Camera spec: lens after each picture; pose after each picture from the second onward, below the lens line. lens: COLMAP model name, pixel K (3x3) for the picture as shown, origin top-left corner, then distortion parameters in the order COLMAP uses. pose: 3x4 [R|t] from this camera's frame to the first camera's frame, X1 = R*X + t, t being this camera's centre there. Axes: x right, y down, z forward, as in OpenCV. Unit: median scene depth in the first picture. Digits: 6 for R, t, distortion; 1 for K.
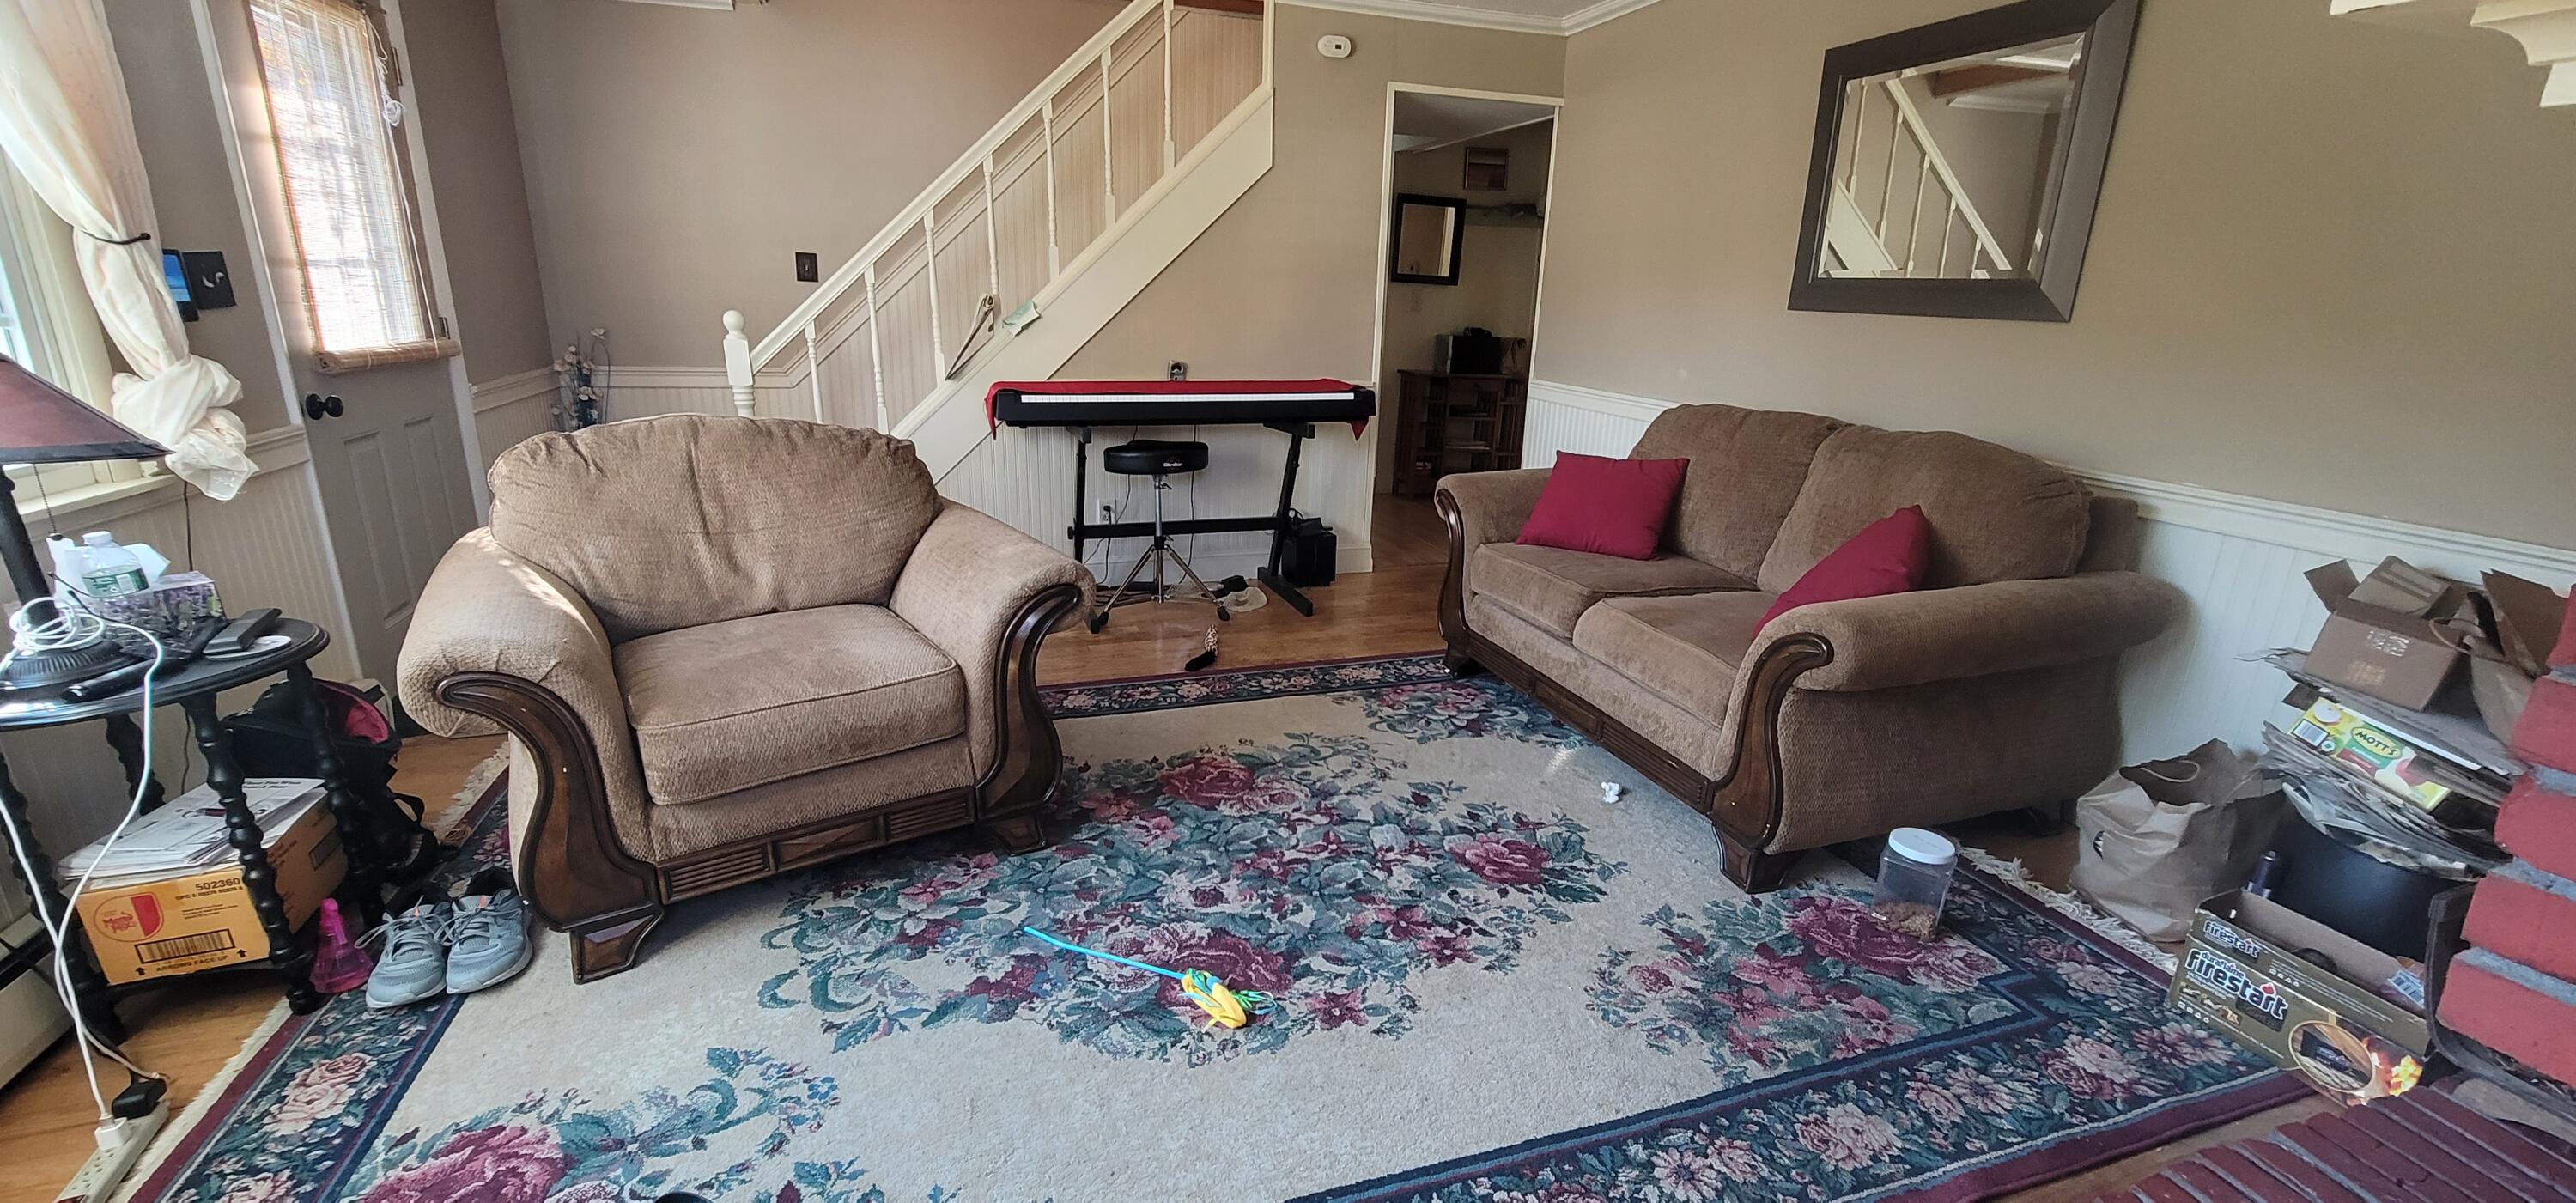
lens RADIAL K [[1054.4, 0, 1294.8], [0, 1054.4, 593.1], [0, 0, 1]] dist [-0.004018, 0.002527]
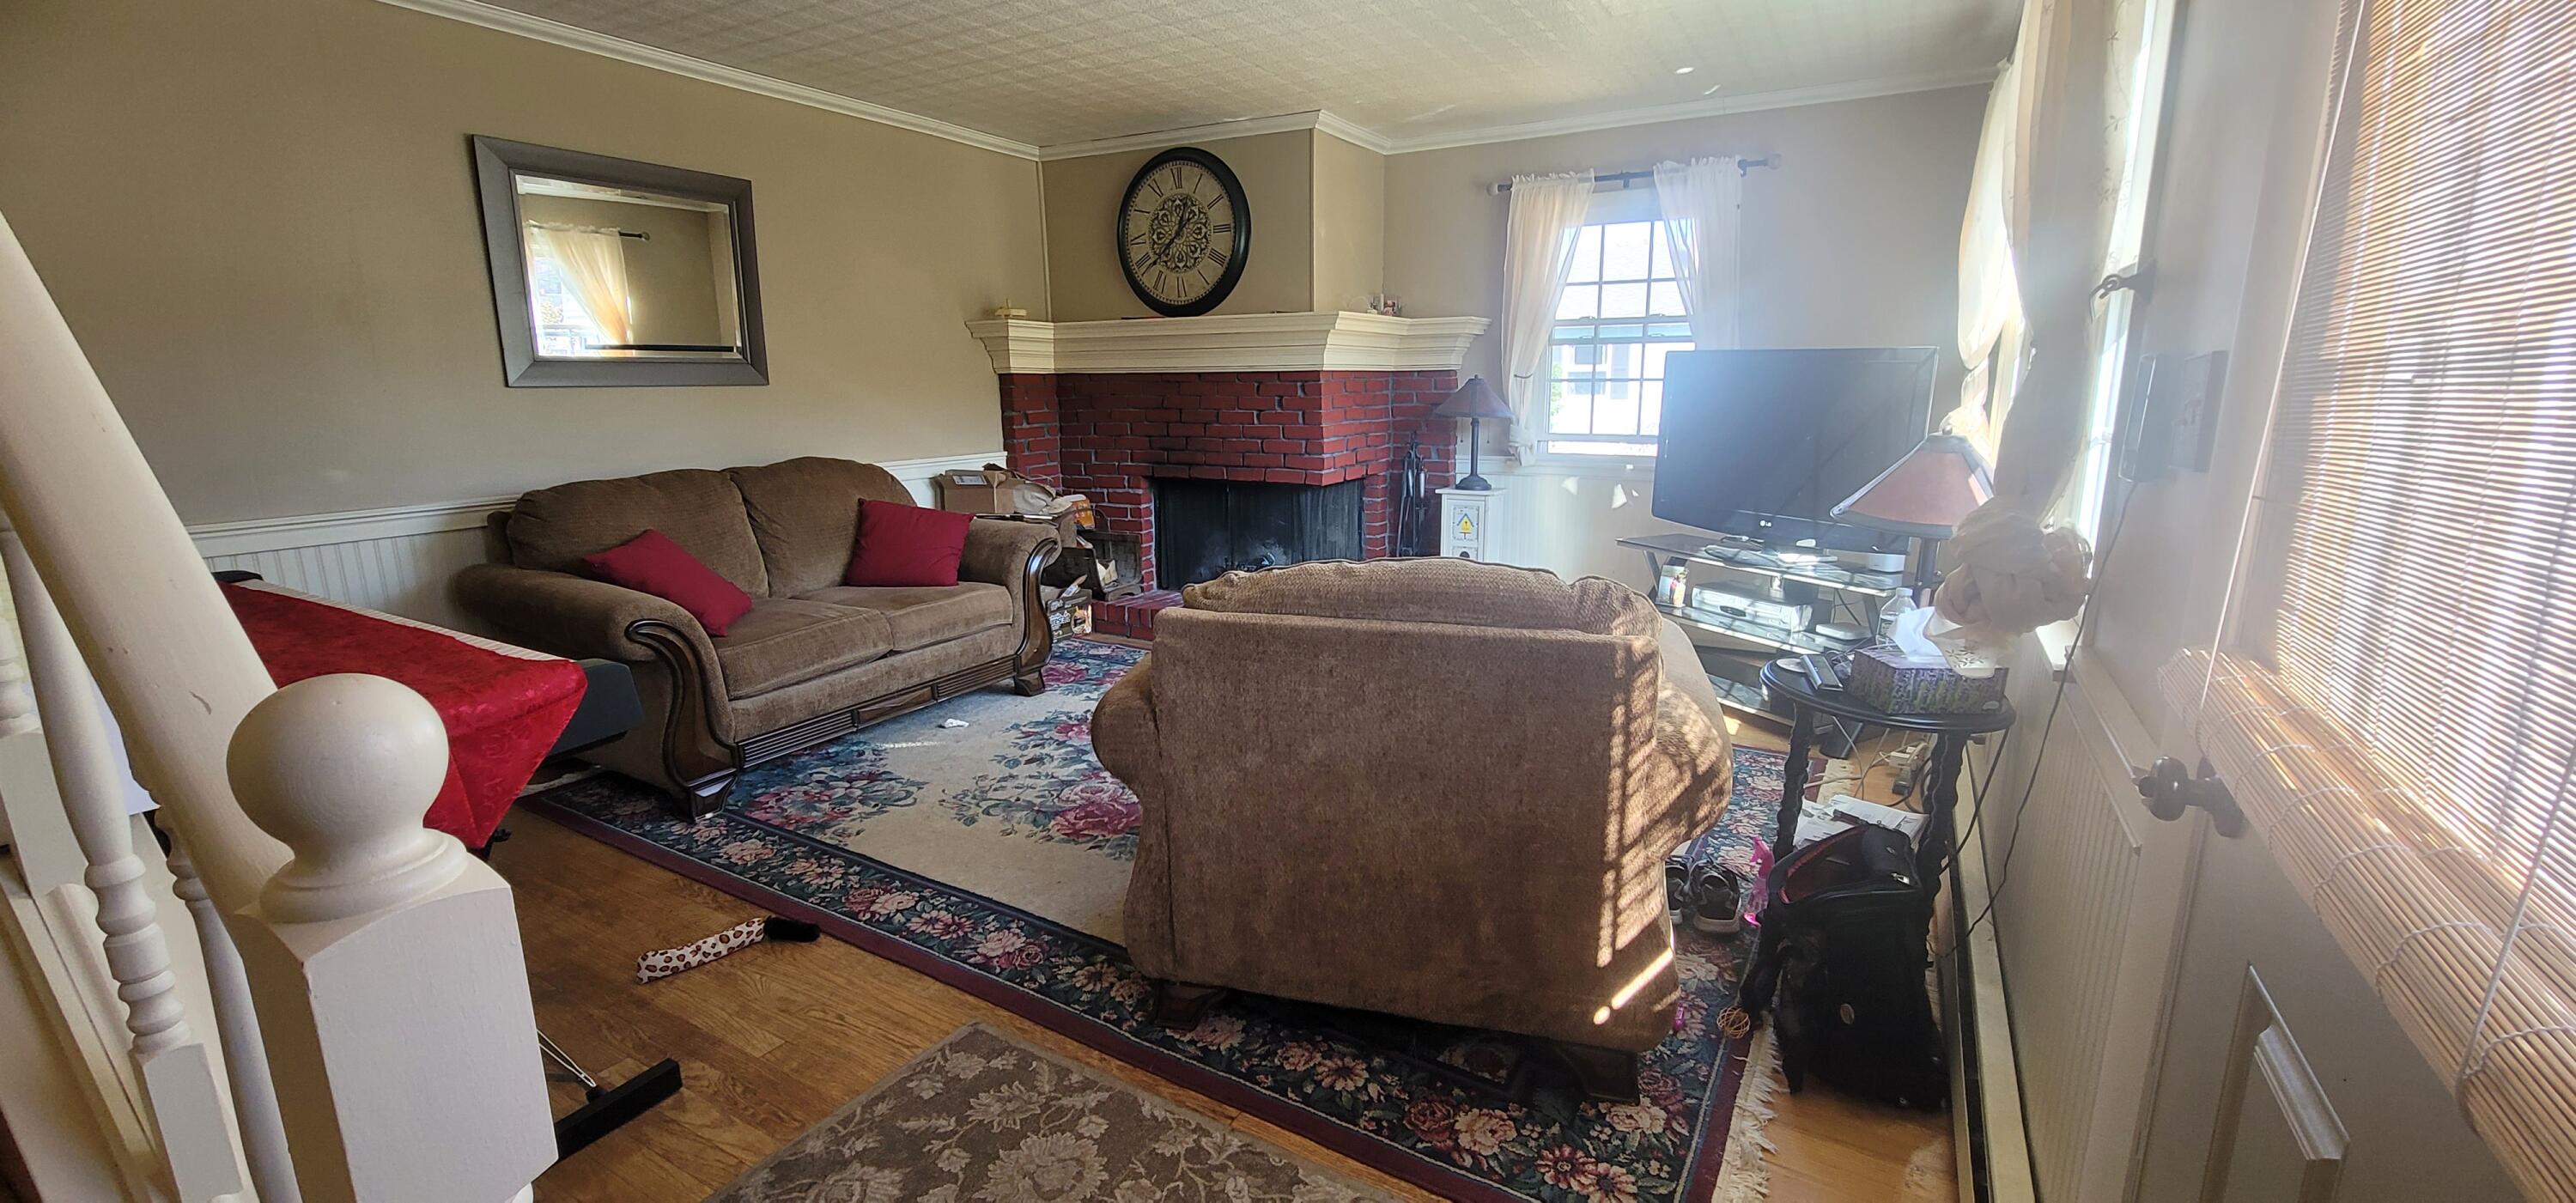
lens RADIAL K [[1054.4, 0, 1276.3], [0, 1054.4, 599.3], [0, 0, 1]] dist [-0.004018, 0.002527]
pose [[-0.647886, -0.180988, 0.739924, -0.925140], [0.203029, 0.895195, 0.396742, -0.403523], [-0.734182, 0.407270, -0.543239, 1.306214]]
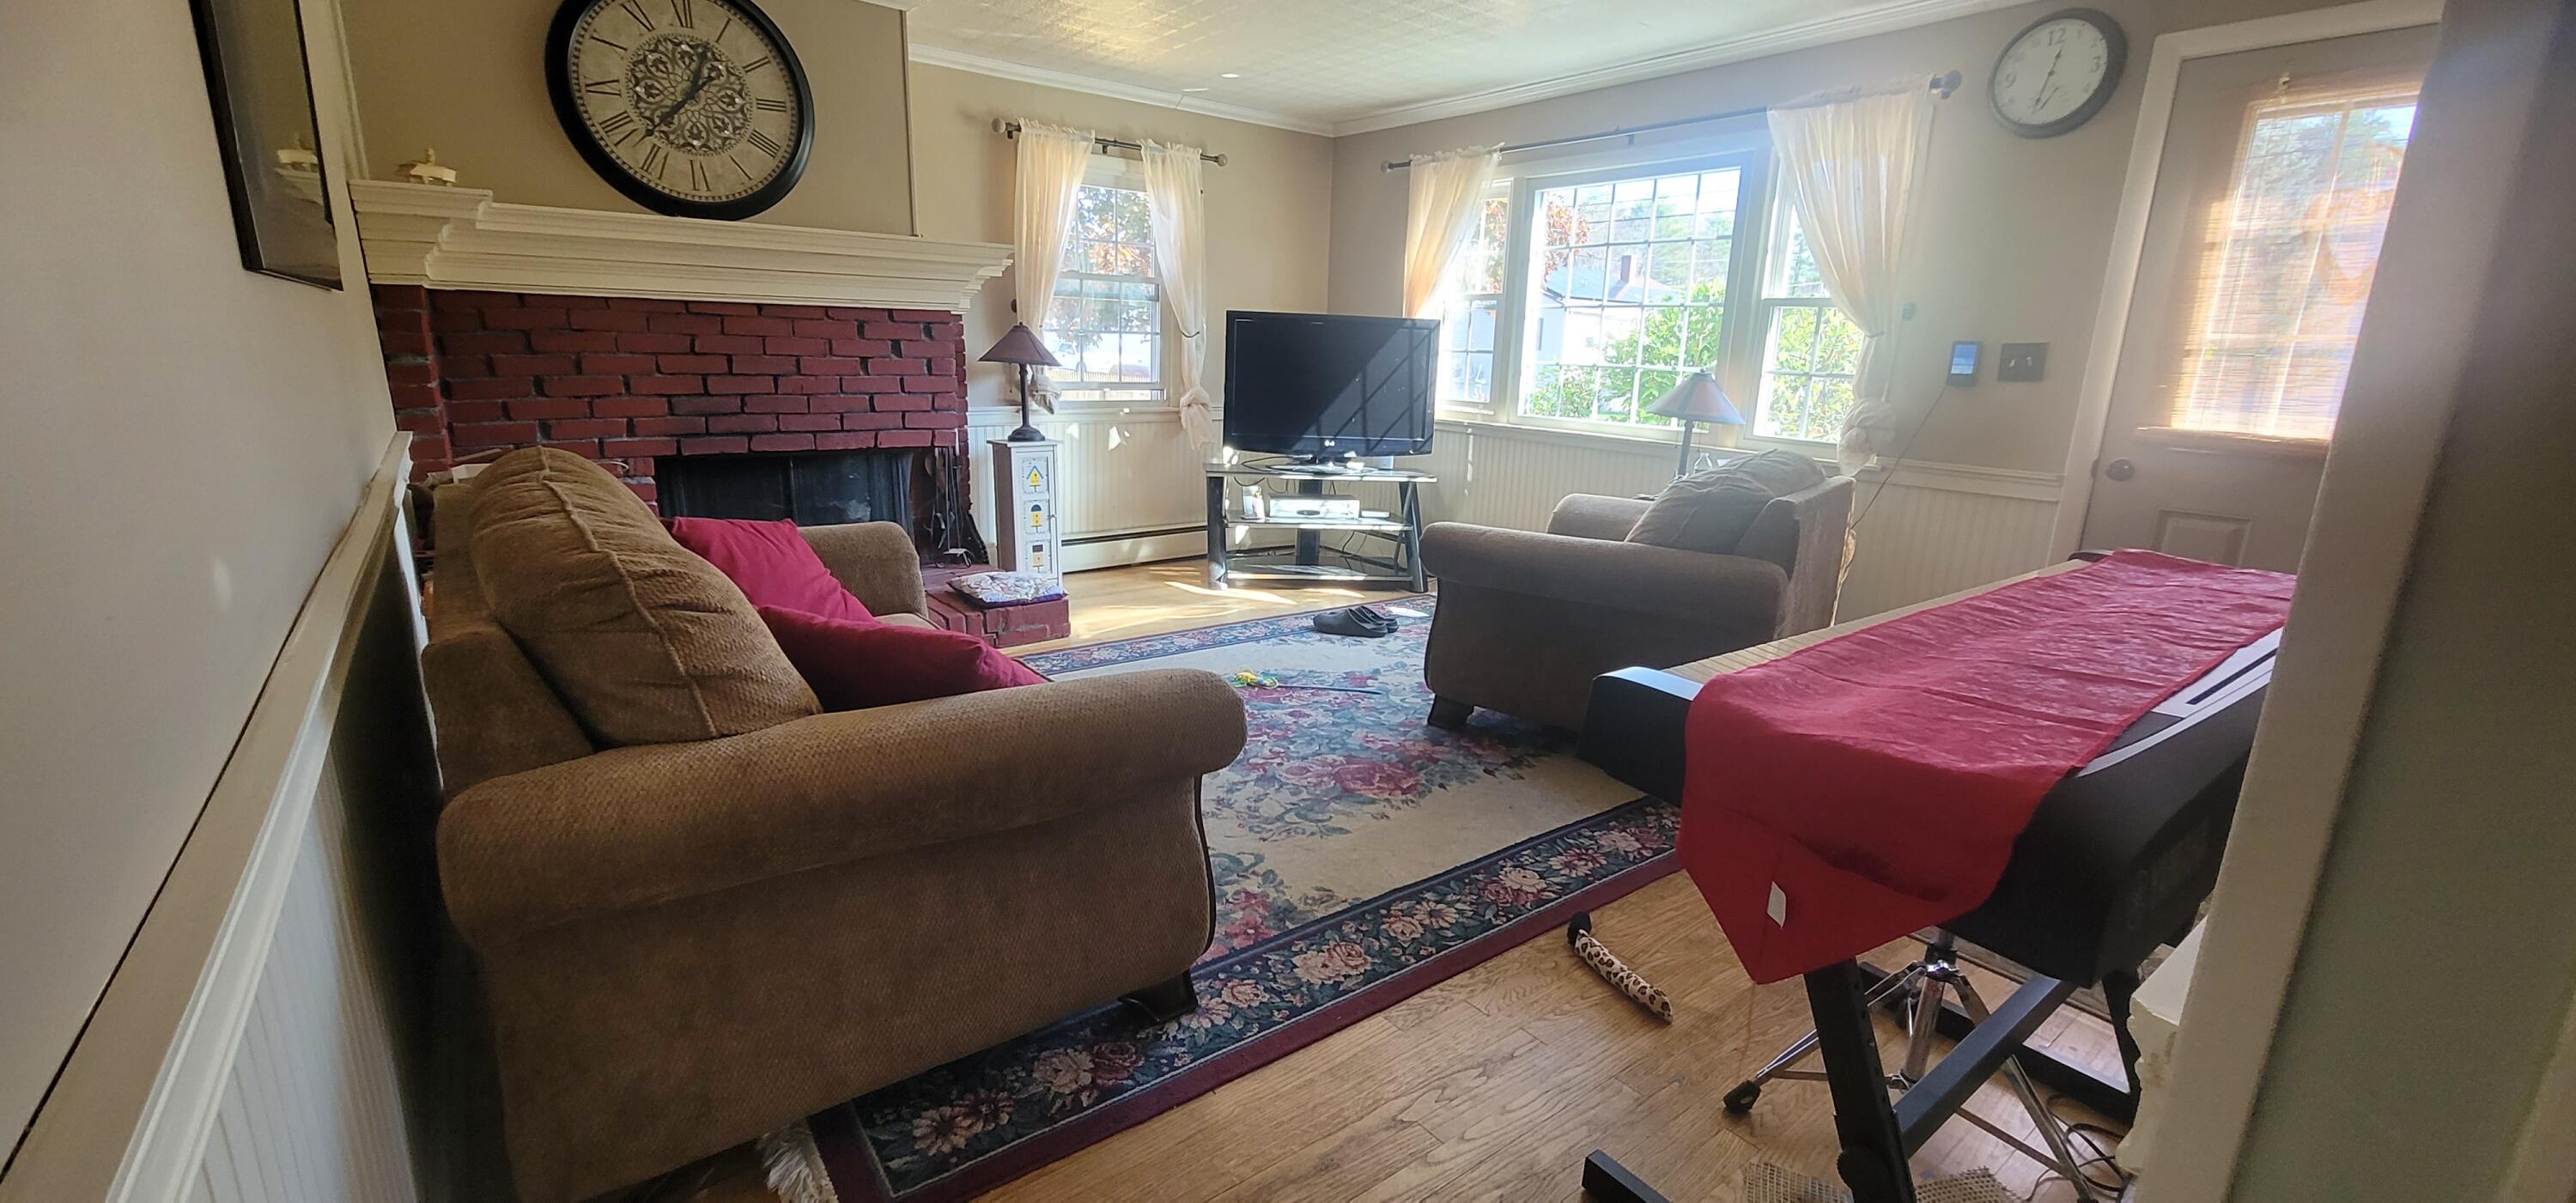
lens RADIAL K [[1054.4, 0, 1288.5], [0, 1054.4, 605.5], [0, 0, 1]] dist [-0.004018, 0.002527]
pose [[-0.946700, 0.022027, -0.321362, 0.328469], [-0.143476, 0.864393, 0.481912, -0.458775], [0.288398, 0.502334, -0.815161, 1.686148]]
